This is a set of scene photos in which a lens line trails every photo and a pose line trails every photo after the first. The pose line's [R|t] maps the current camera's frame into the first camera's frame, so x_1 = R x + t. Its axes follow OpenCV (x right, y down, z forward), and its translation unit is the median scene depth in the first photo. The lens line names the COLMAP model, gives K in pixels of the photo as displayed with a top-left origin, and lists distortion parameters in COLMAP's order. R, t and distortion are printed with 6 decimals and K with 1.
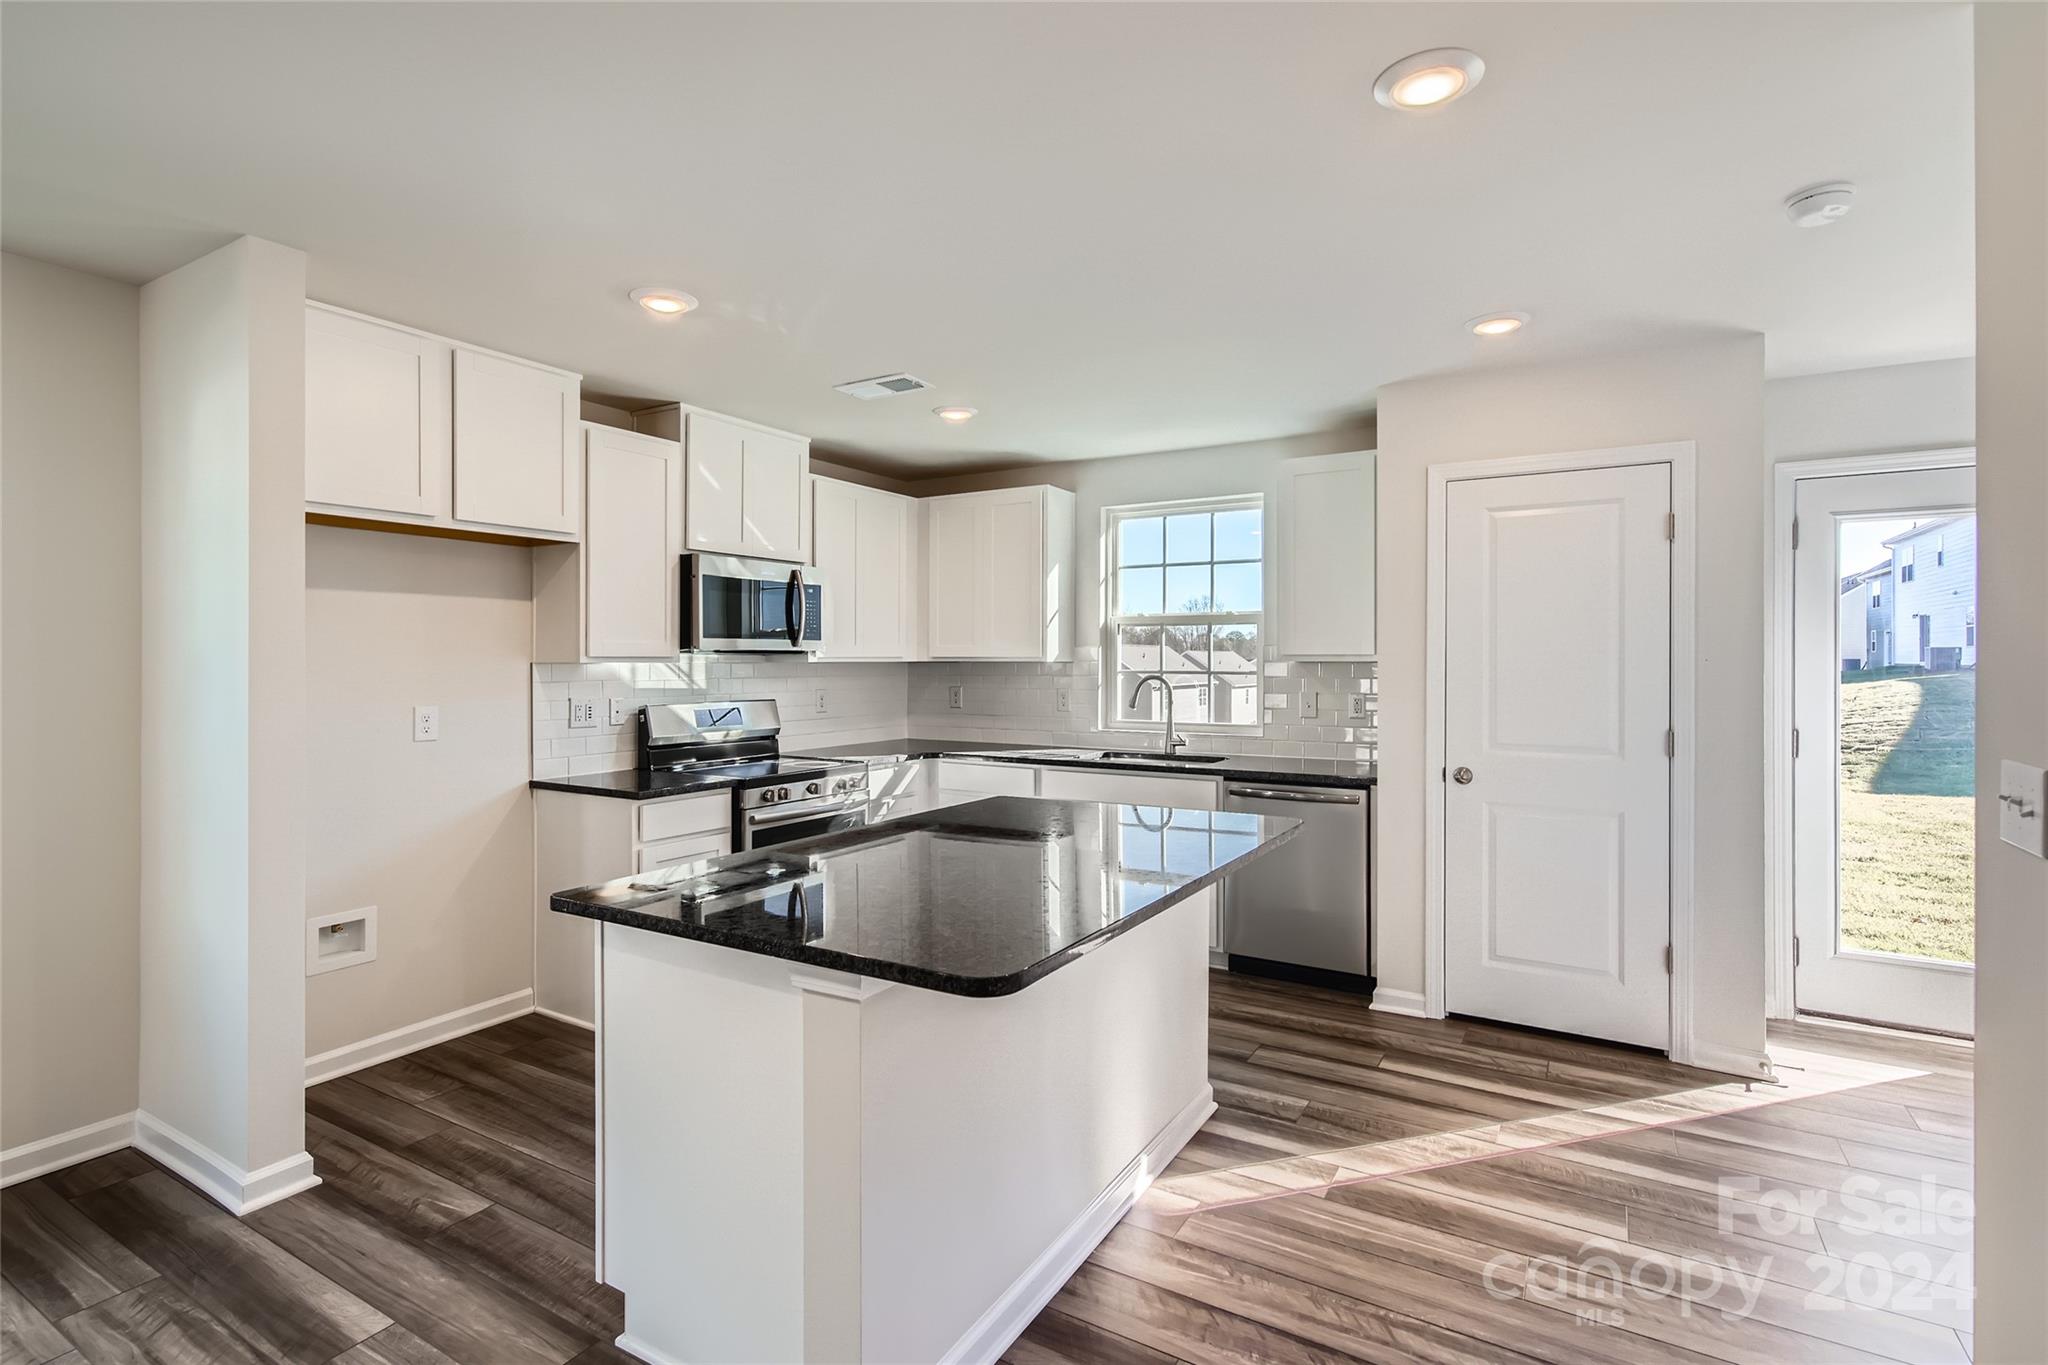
lens RADIAL K [[938.3, 0, 1033.2], [0, 938.3, 679.4], [0, 0, 1]] dist [-0.002133, 0.000490]
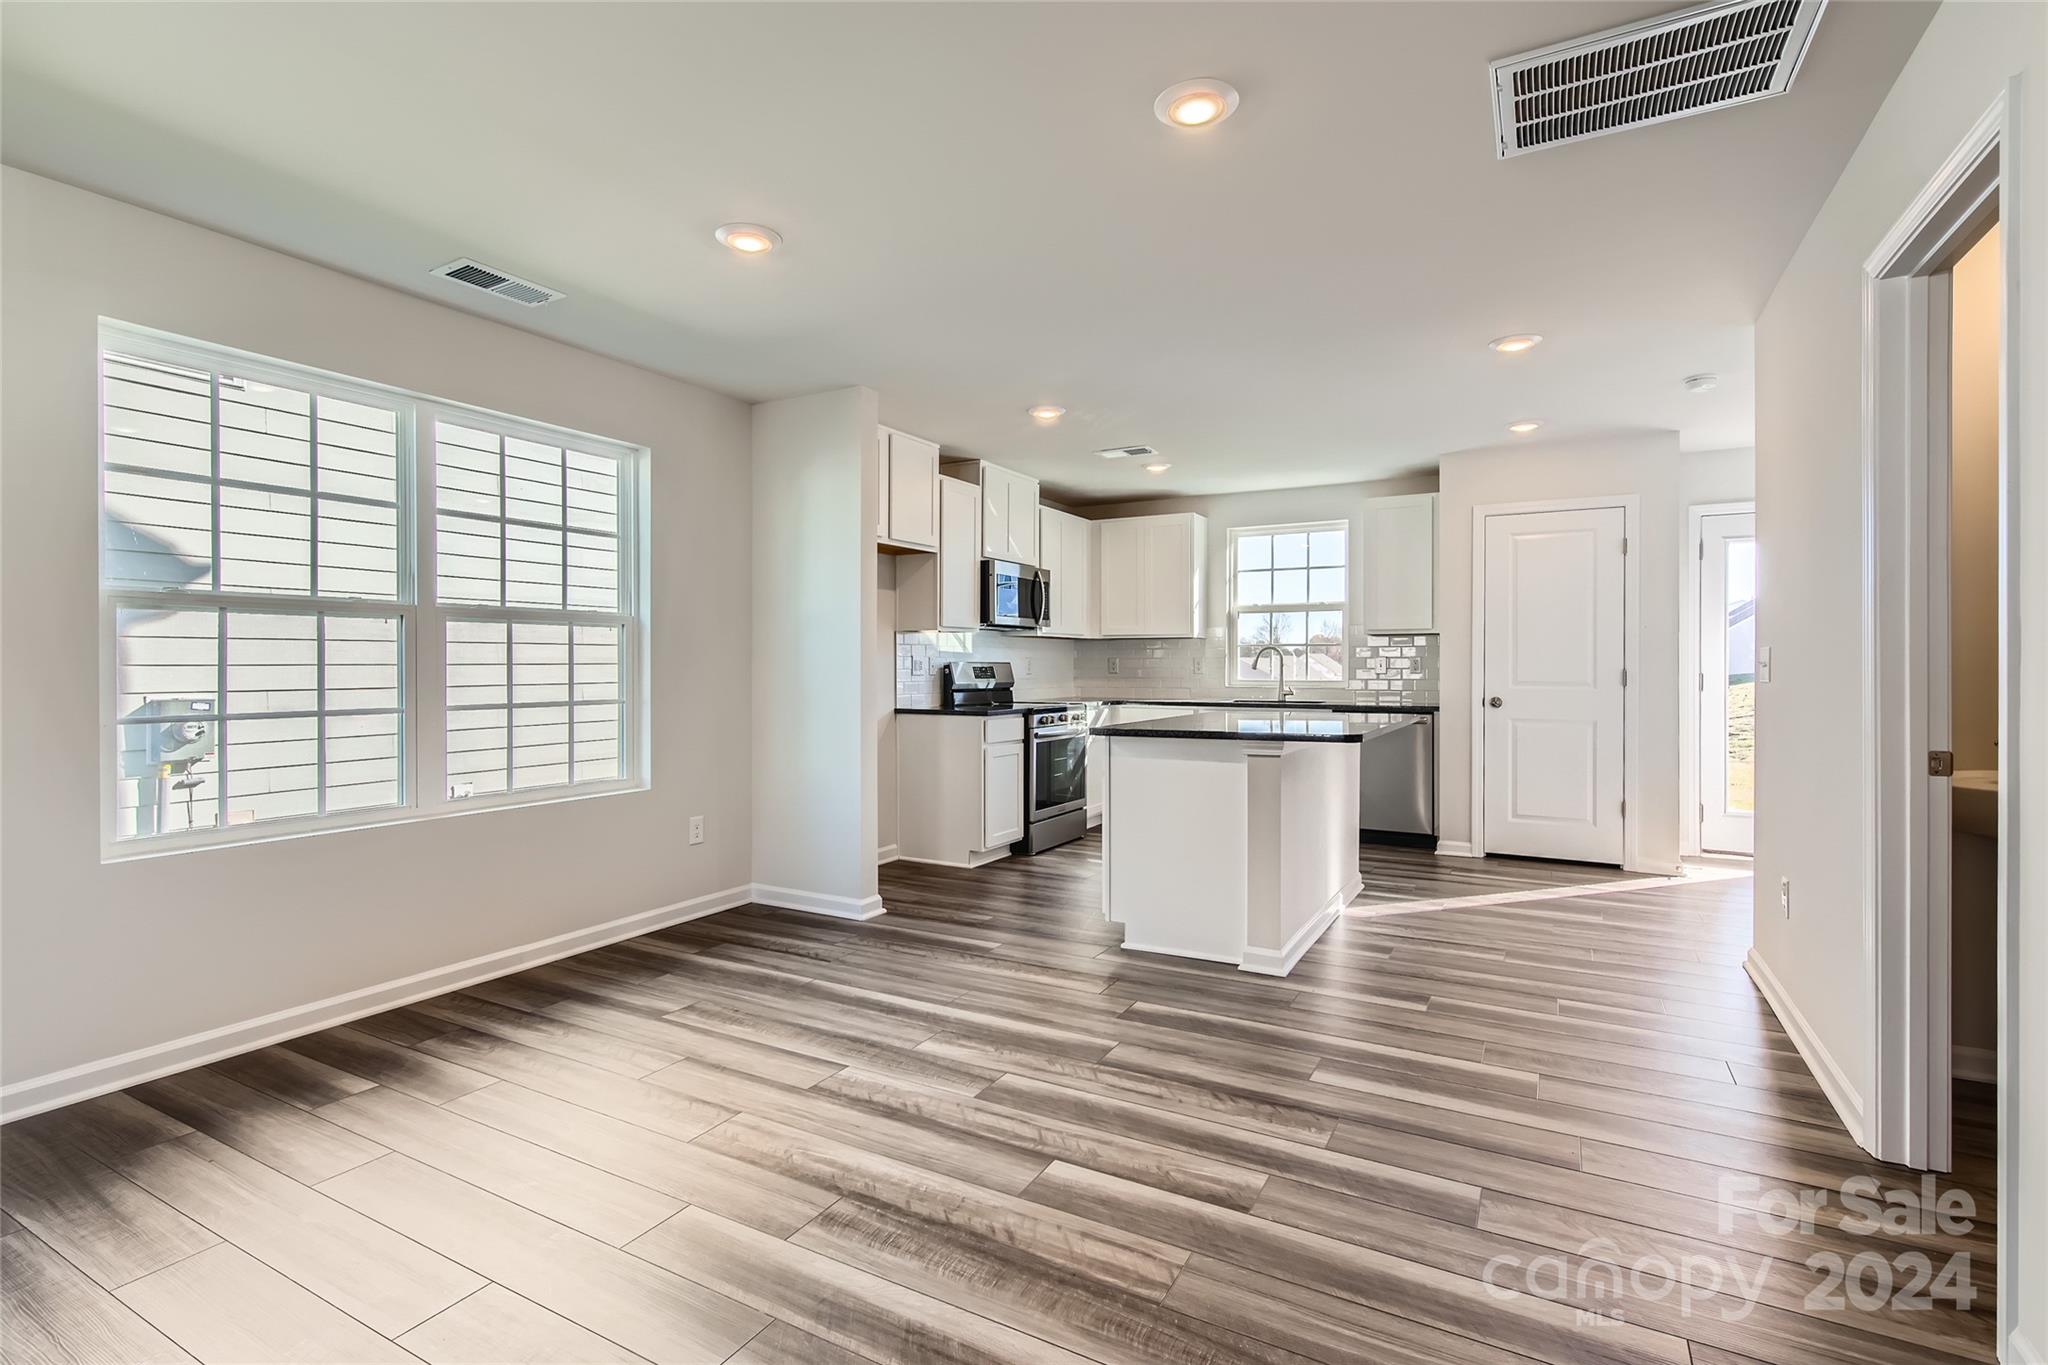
lens RADIAL K [[938.3, 0, 1033.2], [0, 938.3, 690.6], [0, 0, 1]] dist [-0.002133, 0.000490]
pose [[0.999379, -0.001038, 0.035223, -0.343845], [0.000890, 0.999991, 0.004212, 0.068578], [-0.035227, -0.004178, 0.999371, -0.503778]]
